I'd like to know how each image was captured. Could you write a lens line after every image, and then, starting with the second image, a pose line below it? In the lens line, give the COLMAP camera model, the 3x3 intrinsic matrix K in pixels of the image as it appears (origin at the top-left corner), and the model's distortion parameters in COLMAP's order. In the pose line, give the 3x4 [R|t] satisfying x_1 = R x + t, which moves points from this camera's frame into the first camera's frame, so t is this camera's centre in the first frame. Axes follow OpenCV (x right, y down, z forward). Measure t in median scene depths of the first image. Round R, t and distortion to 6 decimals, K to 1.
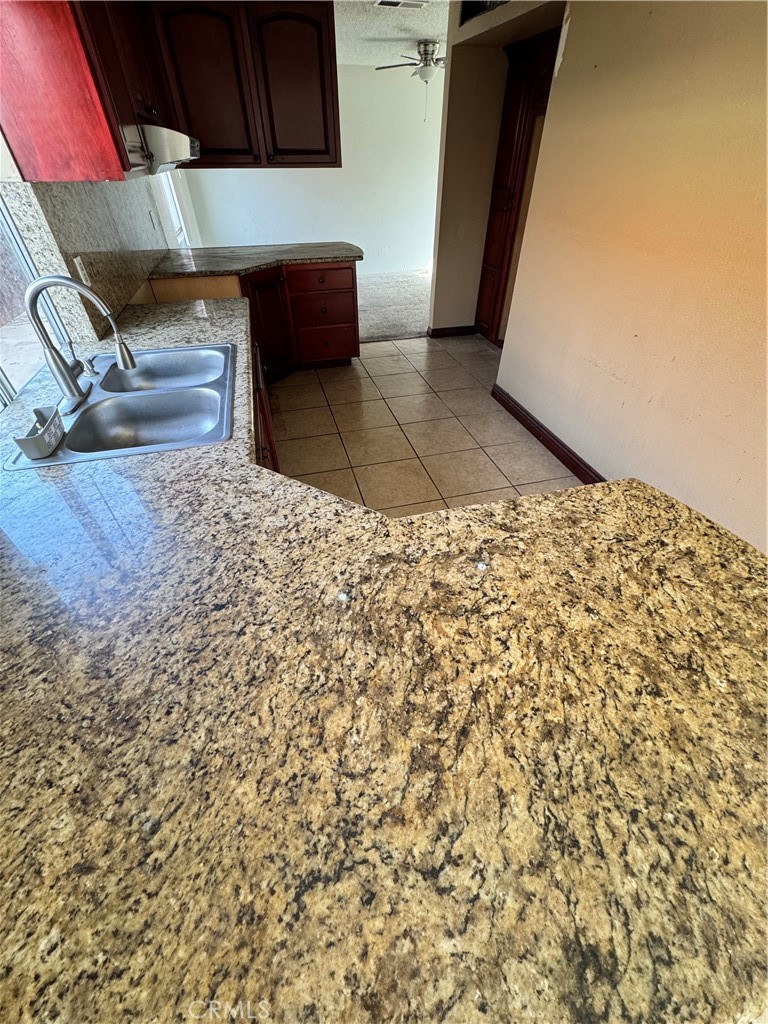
lens RADIAL K [[409.3, 0, 387.2], [0, 409.3, 511.9], [0, 0, 1]] dist [-0.002348, 0.000432]
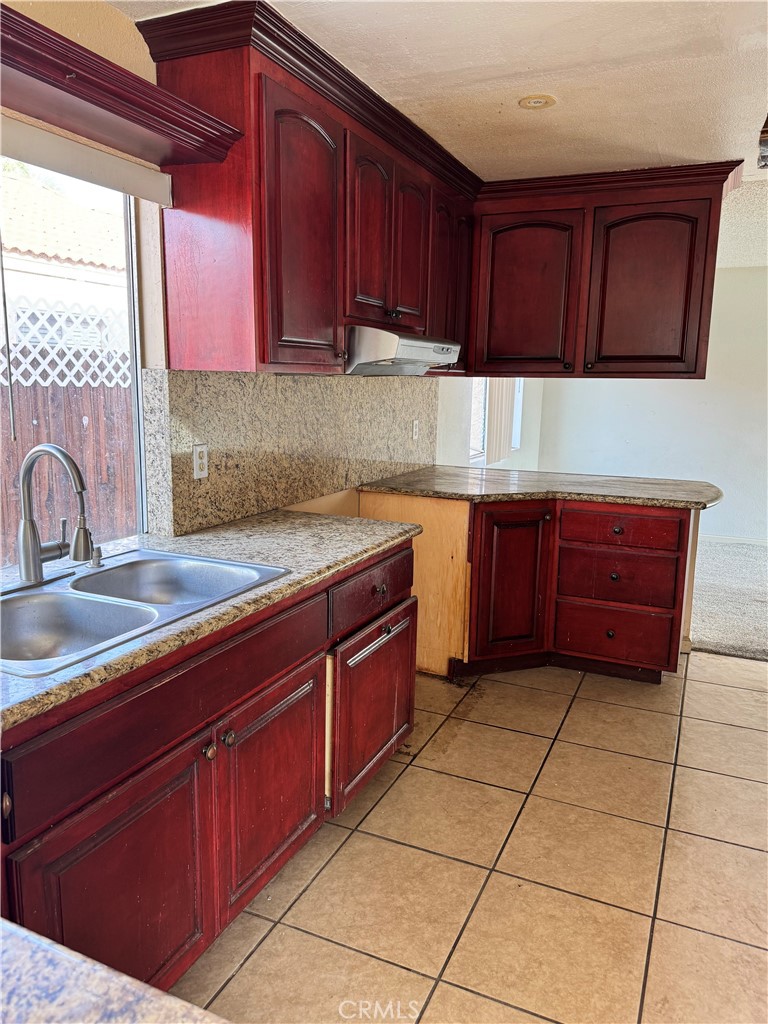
lens RADIAL K [[737.2, 0, 383.7], [0, 737.2, 514.5], [0, 0, 1]] dist [0.040913, -0.000422]
pose [[0.767093, 0.125536, -0.629133, 0.258190], [-0.431274, 0.826919, -0.360844, -0.073602], [0.474943, 0.548130, 0.688464, 0.128410]]
